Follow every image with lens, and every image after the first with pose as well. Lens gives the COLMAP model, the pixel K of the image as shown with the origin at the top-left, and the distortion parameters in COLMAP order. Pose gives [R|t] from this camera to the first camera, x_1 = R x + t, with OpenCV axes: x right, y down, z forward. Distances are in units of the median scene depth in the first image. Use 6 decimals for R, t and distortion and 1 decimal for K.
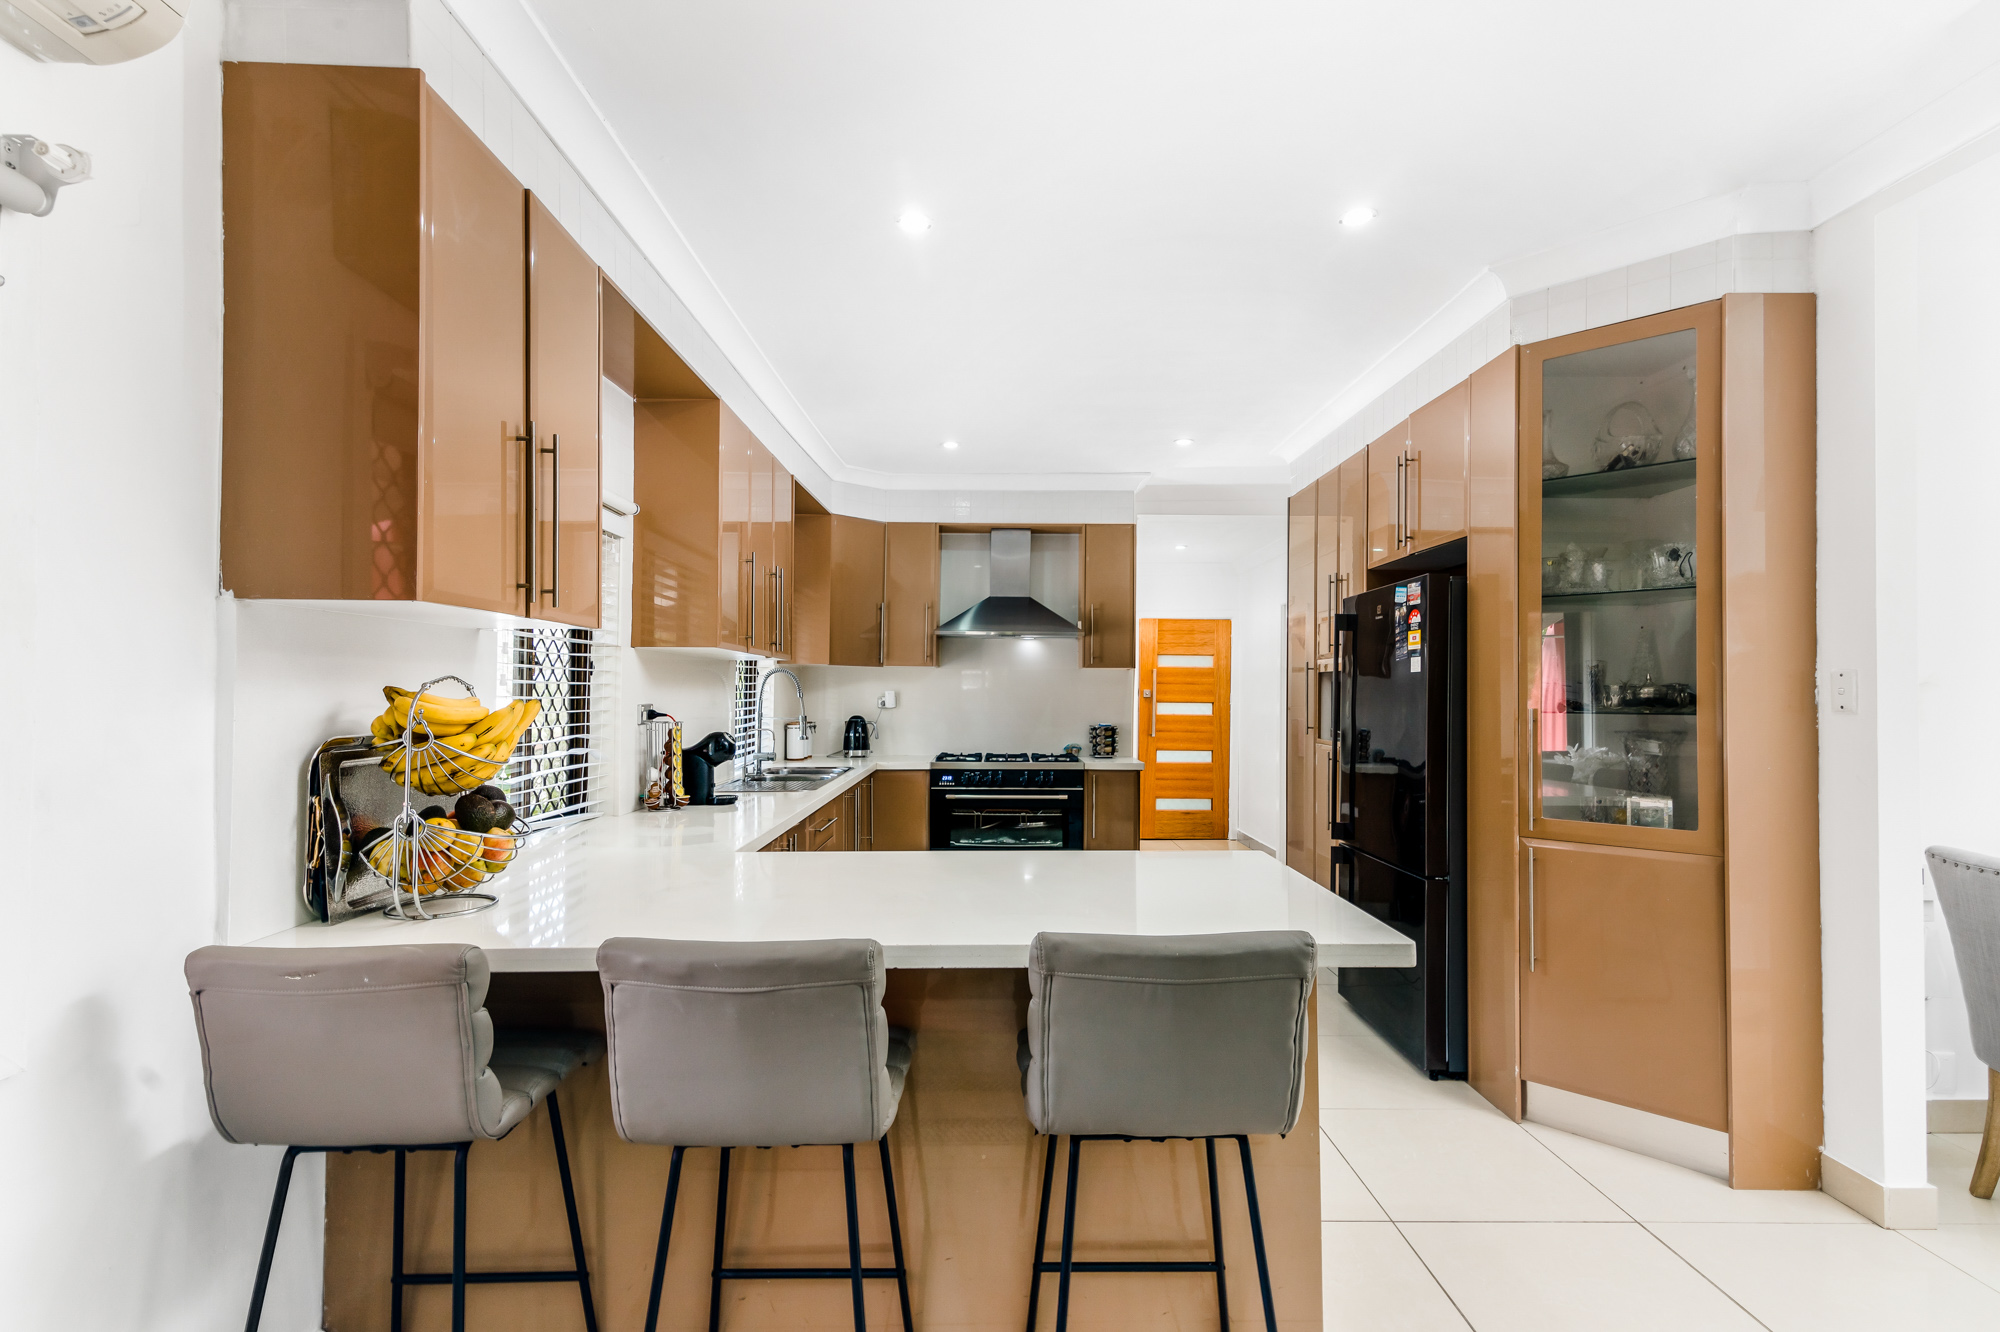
lens RADIAL K [[920.3, 0, 1000.0], [0, 920.3, 666.0], [0, 0, 1]] dist [0.129731, 0.000053]
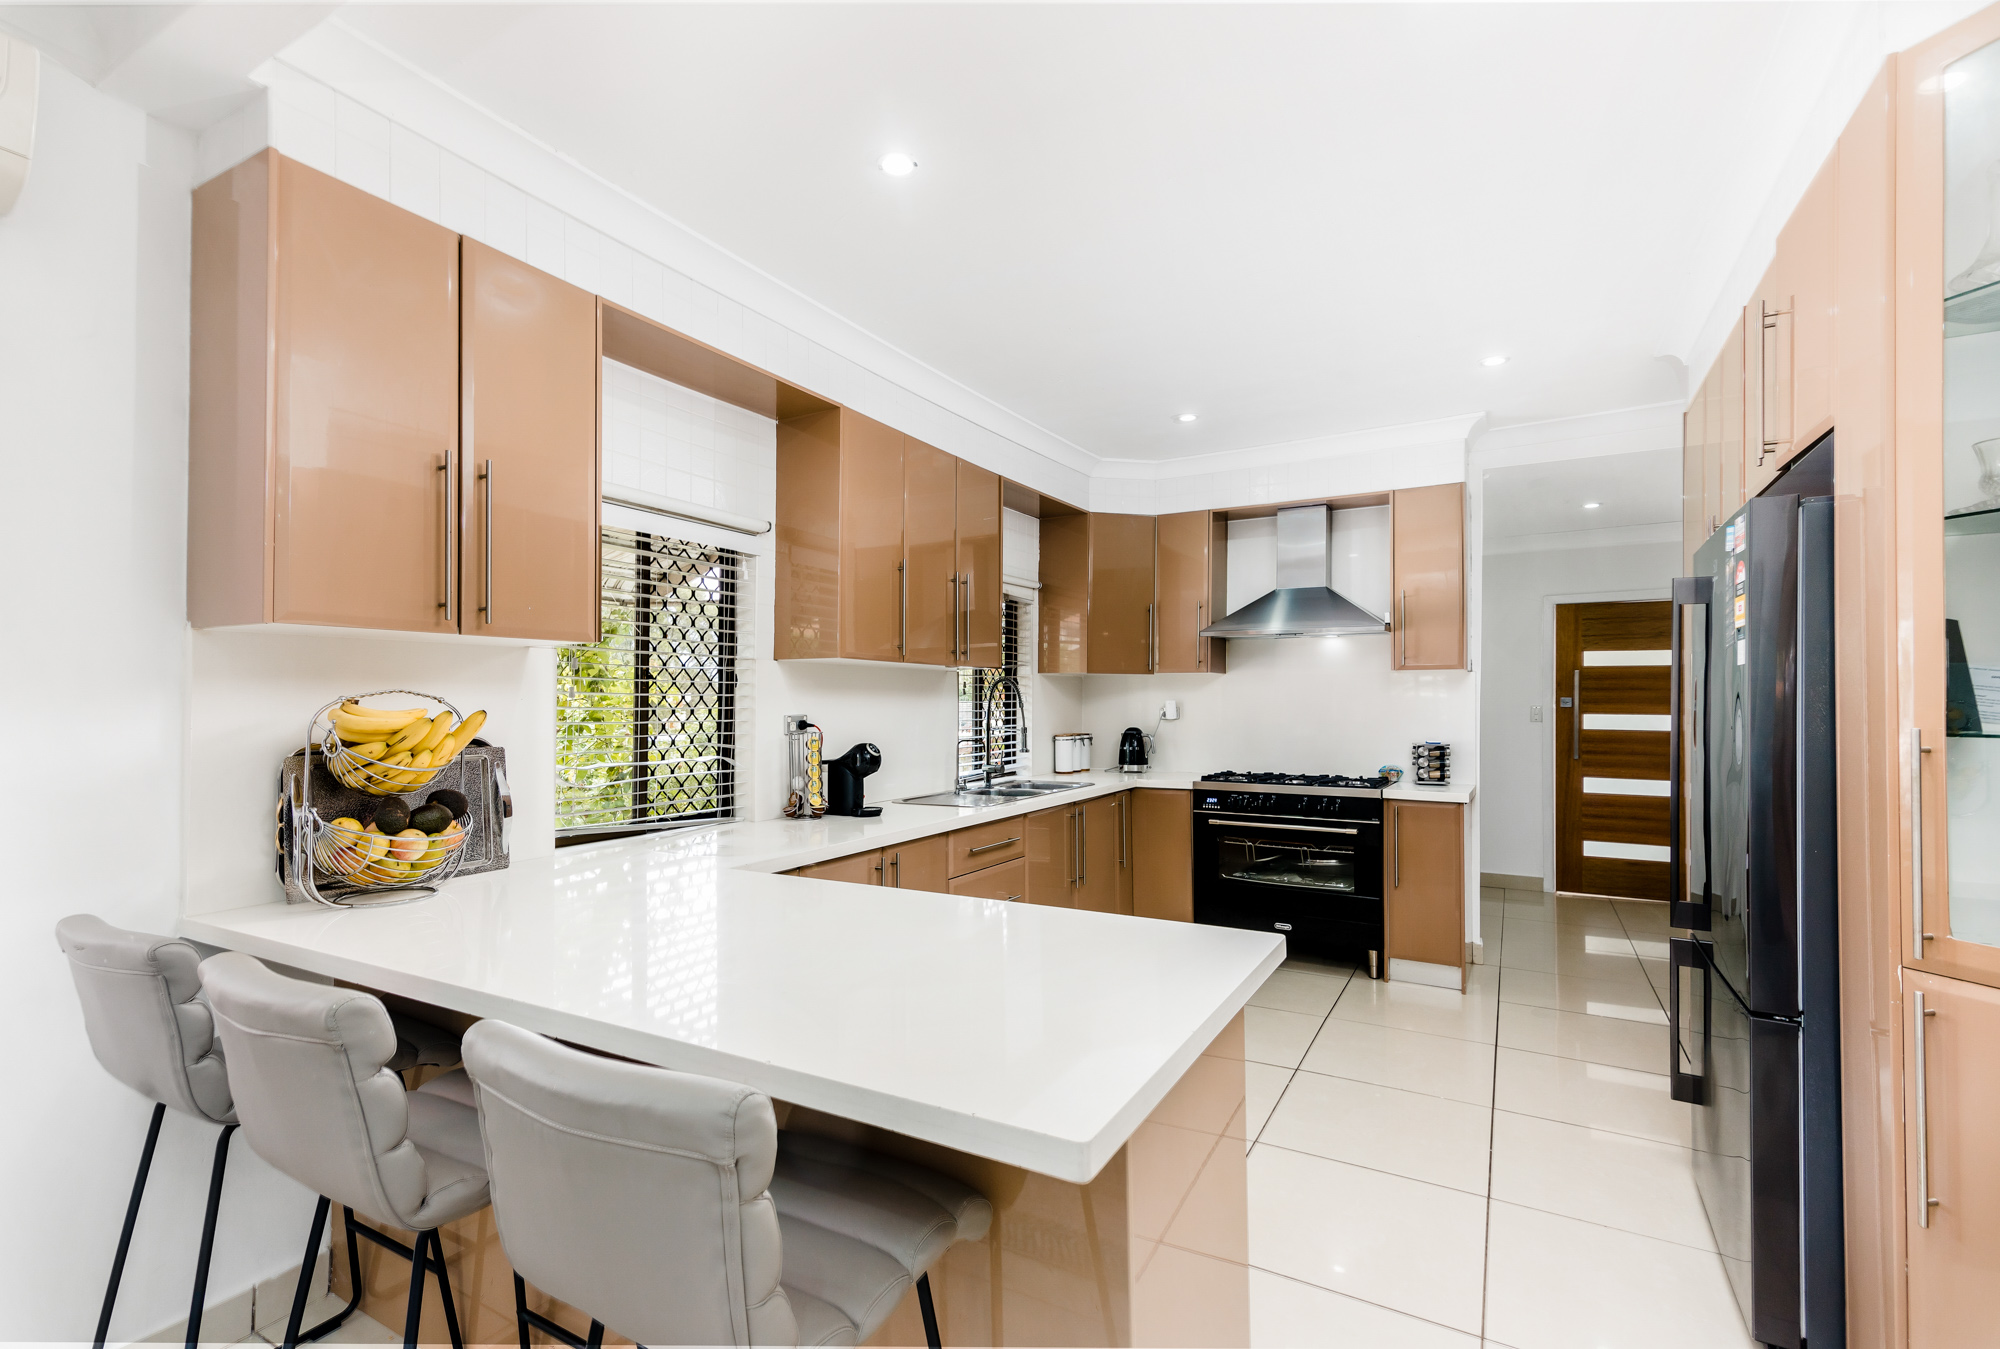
lens RADIAL K [[913.4, 0, 1001.5], [0, 913.4, 685.8], [0, 0, 1]] dist [0.062676, -0.000096]
pose [[0.868687, -0.012340, -0.495207, 0.200624], [0.017791, 0.999822, 0.006294, 0.003934], [0.495041, -0.014278, 0.868752, 0.147326]]
